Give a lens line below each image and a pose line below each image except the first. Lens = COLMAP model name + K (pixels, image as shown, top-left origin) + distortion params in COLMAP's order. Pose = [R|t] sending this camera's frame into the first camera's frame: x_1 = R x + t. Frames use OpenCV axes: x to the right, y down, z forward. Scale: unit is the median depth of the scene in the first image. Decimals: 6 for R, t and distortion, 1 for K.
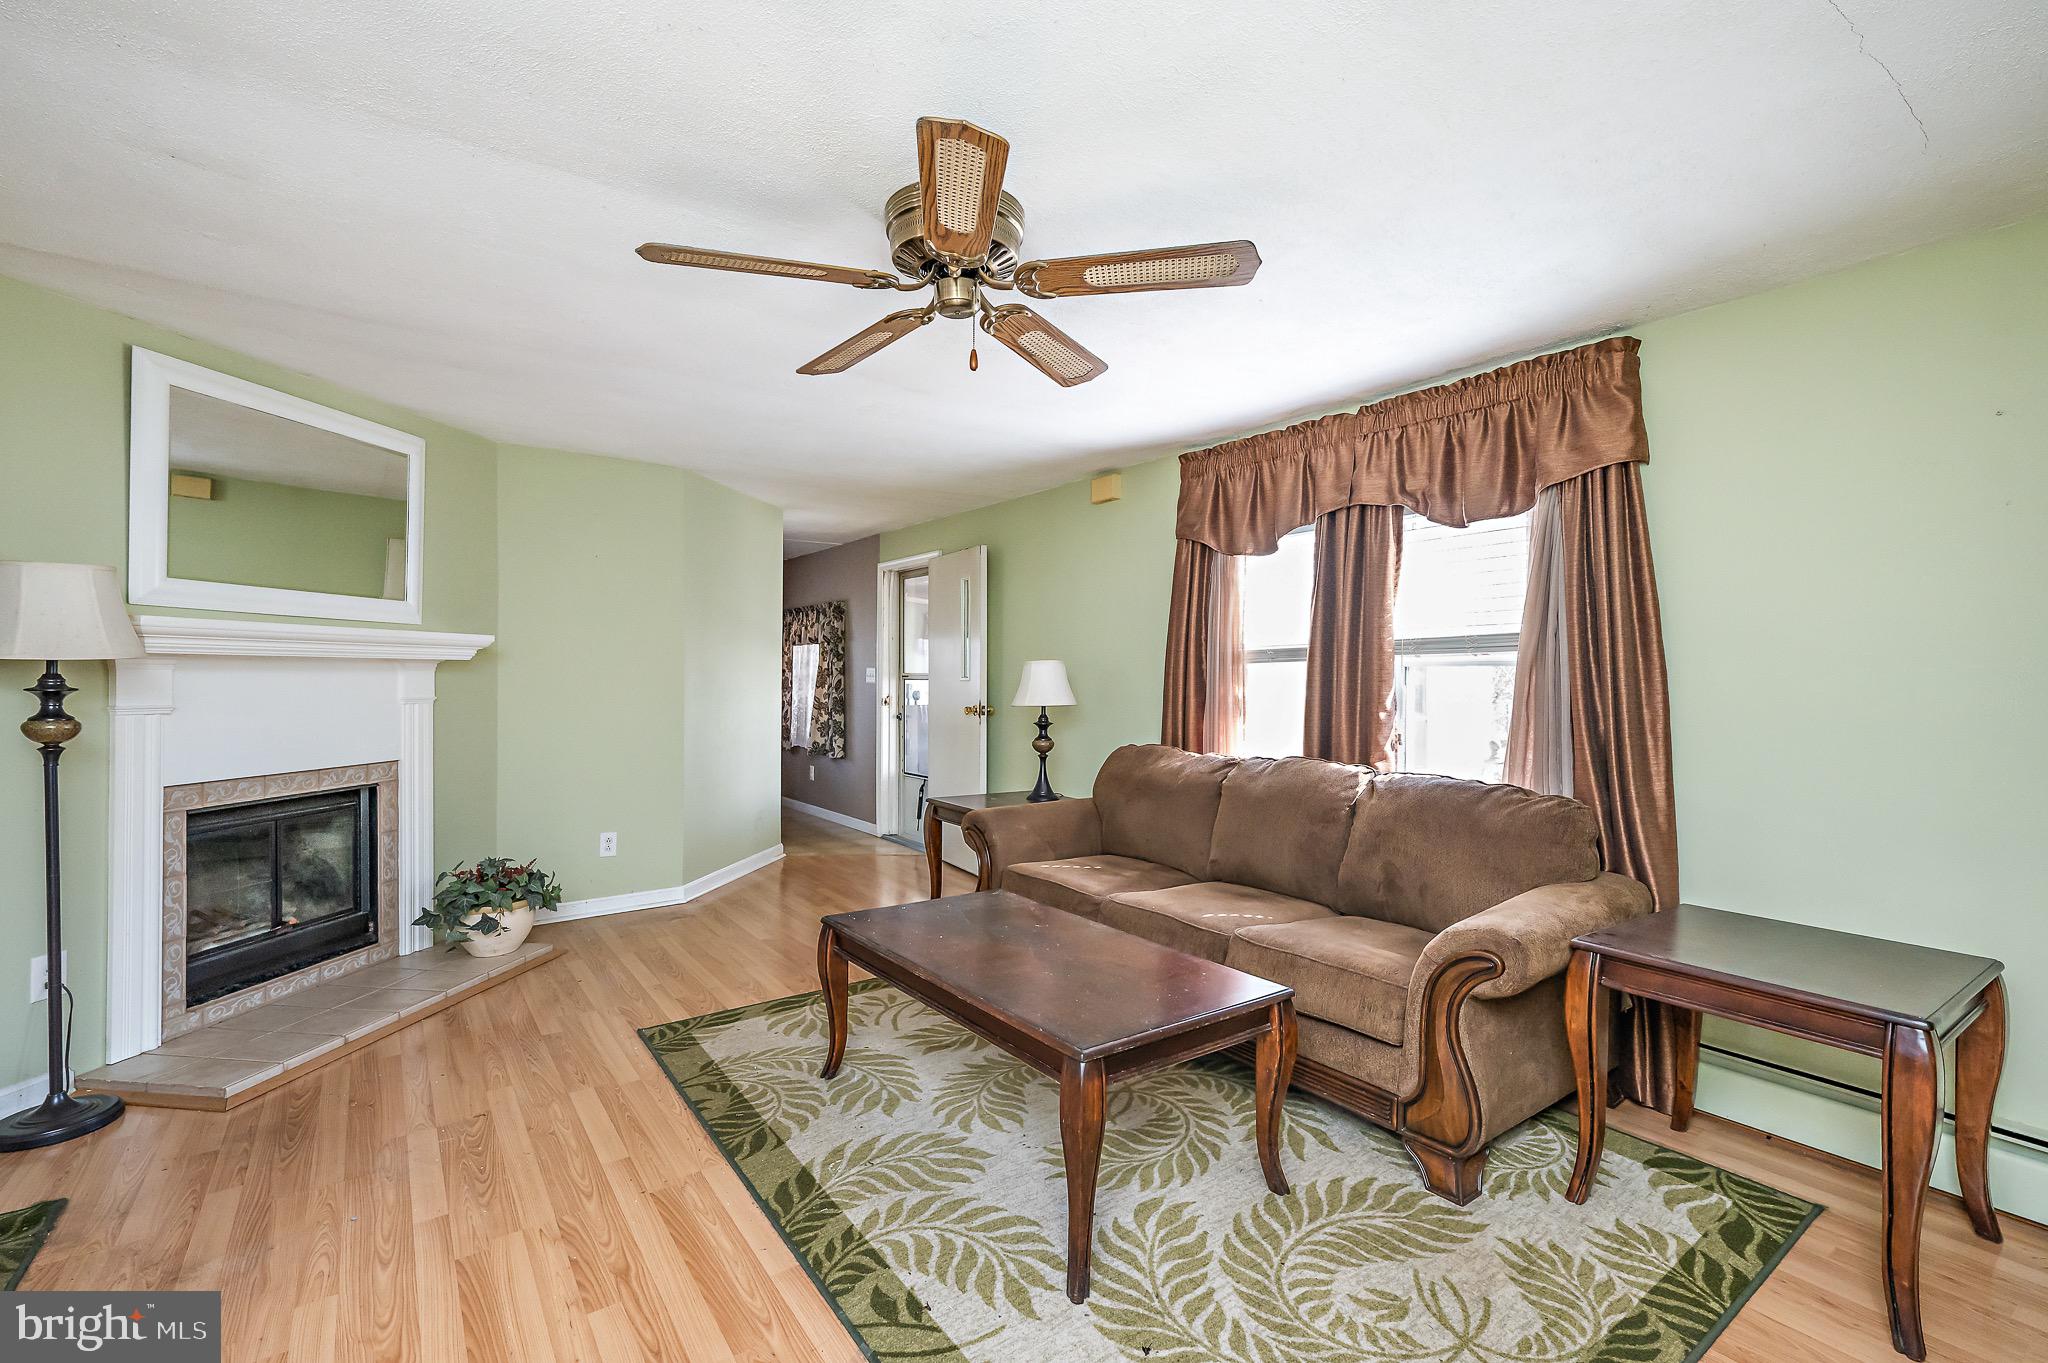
lens RADIAL K [[964.2, 0, 1032.6], [0, 964.2, 684.8], [0, 0, 1]] dist [0.002933, -0.000137]
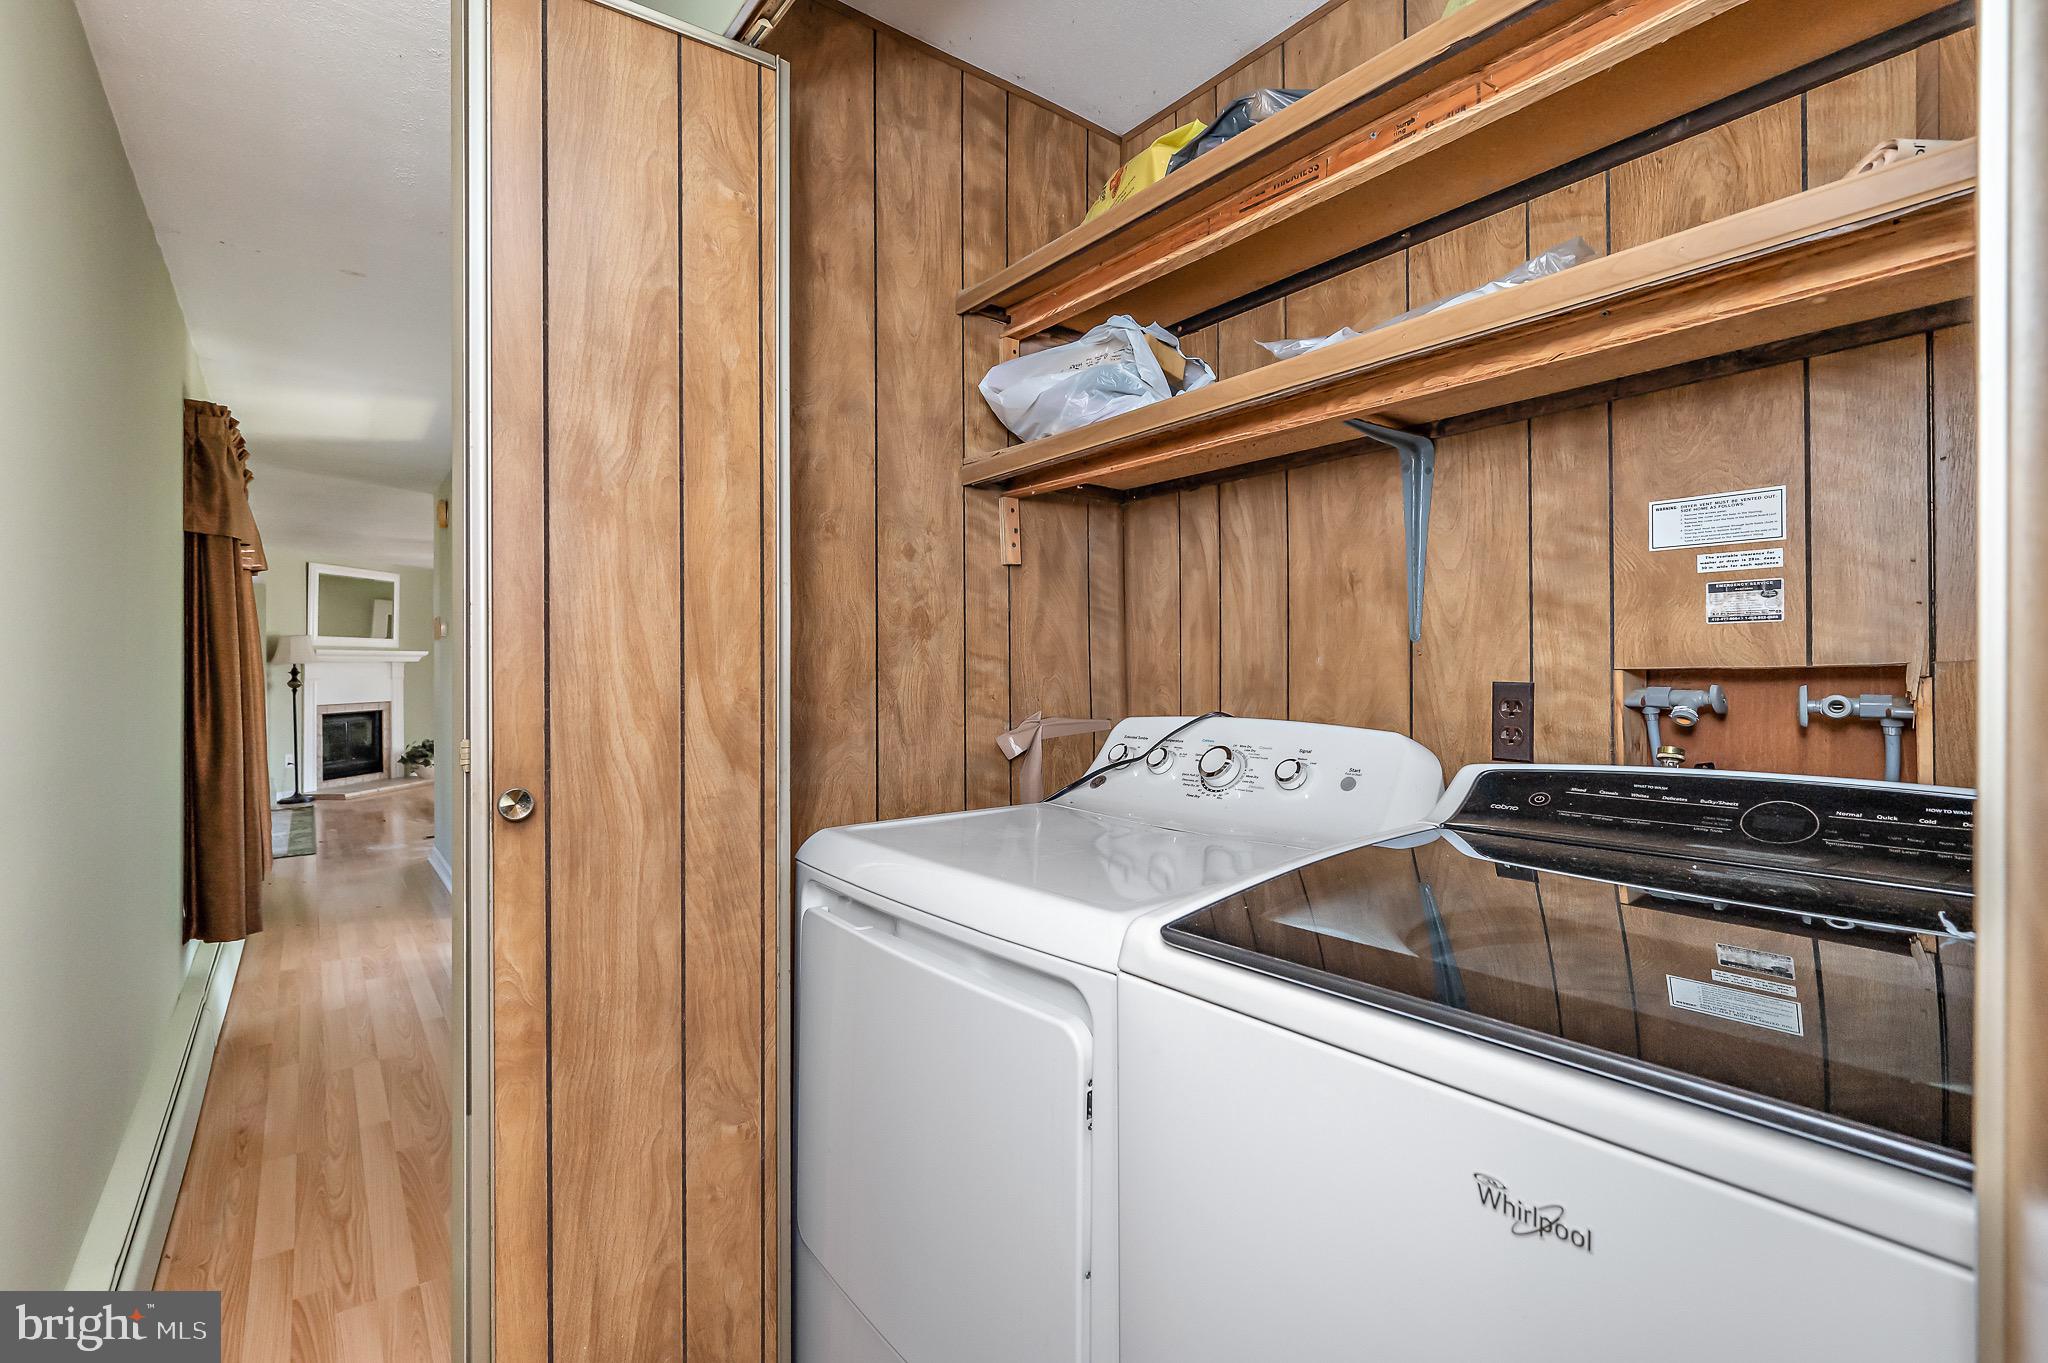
lens RADIAL K [[946.3, 0, 1024.0], [0, 946.3, 681.5], [0, 0, 1]] dist [0.014319, 0.000204]
pose [[0.998895, 0.002435, 0.046929, 1.107692], [-0.002559, 0.999993, 0.002562, 0.015084], [-0.046923, -0.002680, 0.998895, -1.964837]]
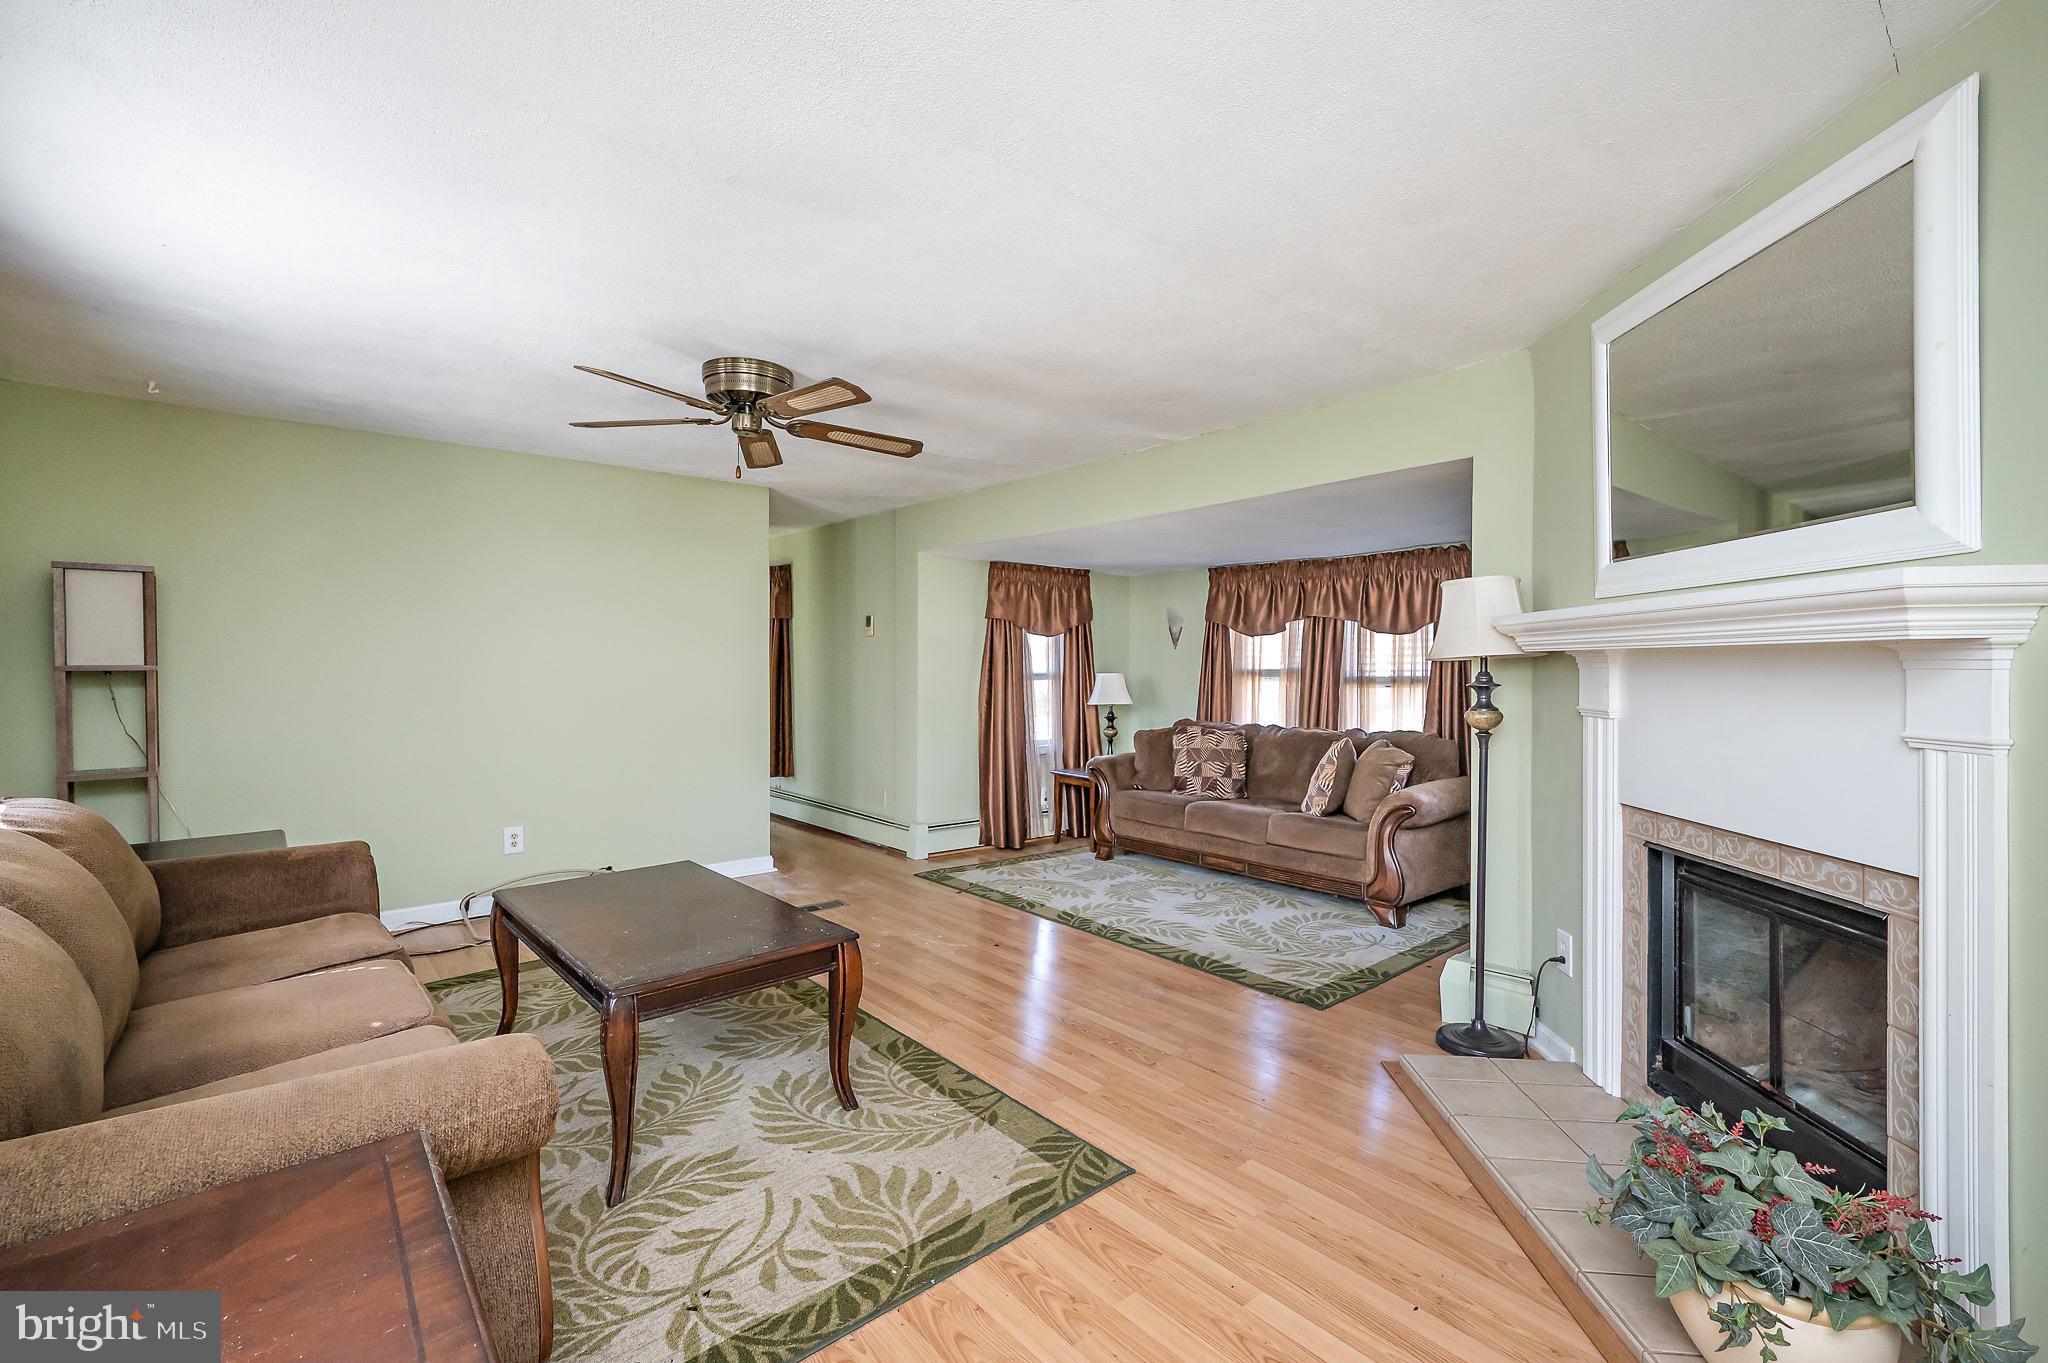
lens RADIAL K [[964.2, 0, 1032.6], [0, 964.2, 684.8], [0, 0, 1]] dist [0.002933, -0.000137]
pose [[-0.996486, 0.000513, -0.083761, -0.271575], [-0.001981, 0.999557, 0.029693, -0.023862], [0.083739, 0.029754, -0.996043, 1.689171]]
